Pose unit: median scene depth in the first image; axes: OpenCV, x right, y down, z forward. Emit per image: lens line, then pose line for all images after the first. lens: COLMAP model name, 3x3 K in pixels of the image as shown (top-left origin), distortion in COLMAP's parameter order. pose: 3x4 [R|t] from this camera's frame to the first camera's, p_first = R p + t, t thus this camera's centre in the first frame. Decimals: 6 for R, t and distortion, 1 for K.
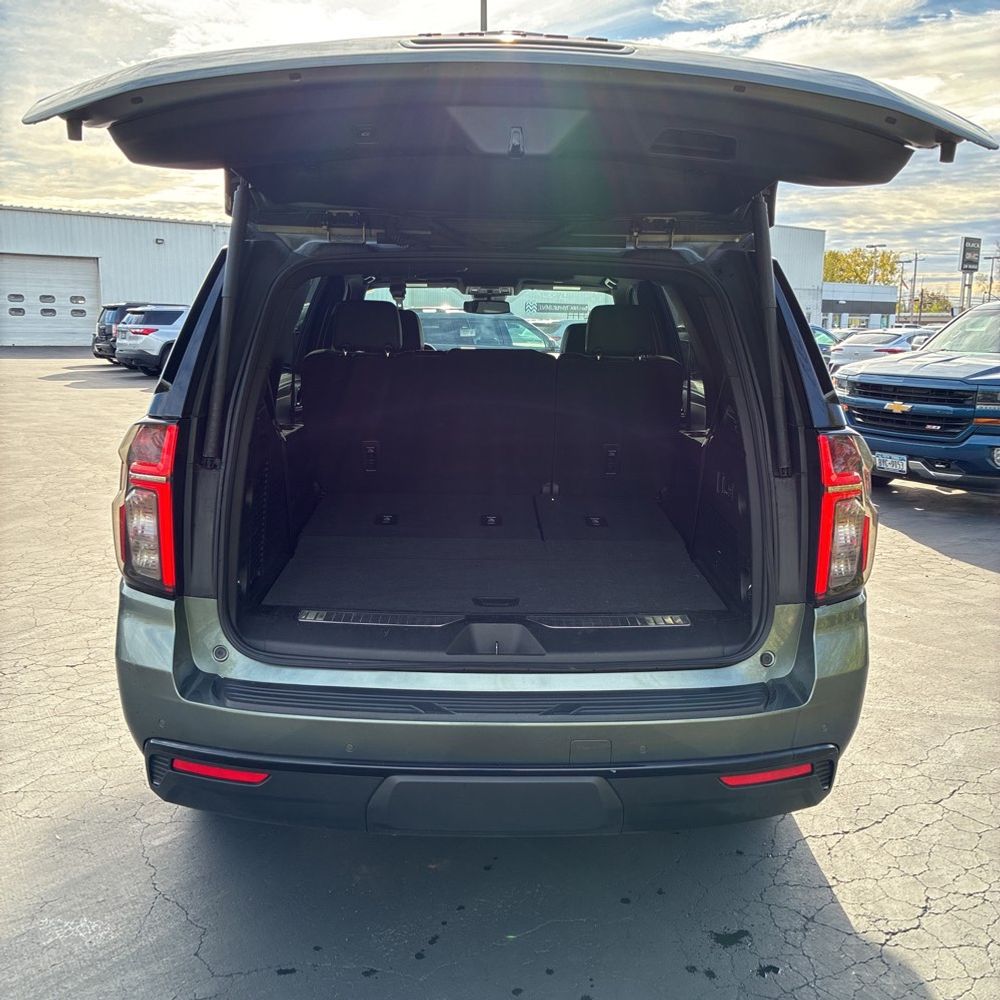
lens RADIAL K [[1001.6, 0, 495.5], [0, 1001.6, 499.0], [0, 0, 1]] dist [0.015674, -0.004507]
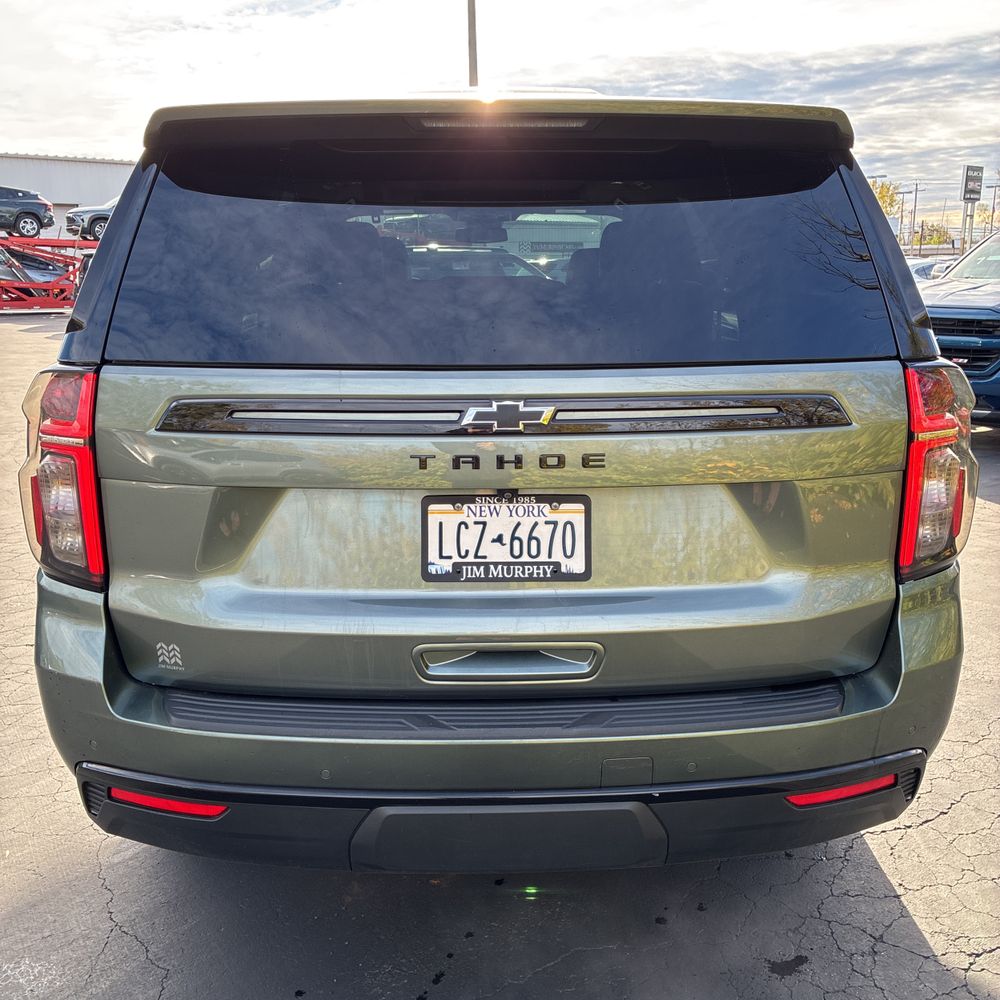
lens RADIAL K [[1001.6, 0, 495.5], [0, 1001.6, 499.0], [0, 0, 1]] dist [0.015674, -0.004507]
pose [[0.999762, -0.021721, 0.001783, -0.005705], [0.021590, 0.998264, 0.054790, -0.009191], [-0.002970, -0.054739, 0.998496, 0.170597]]
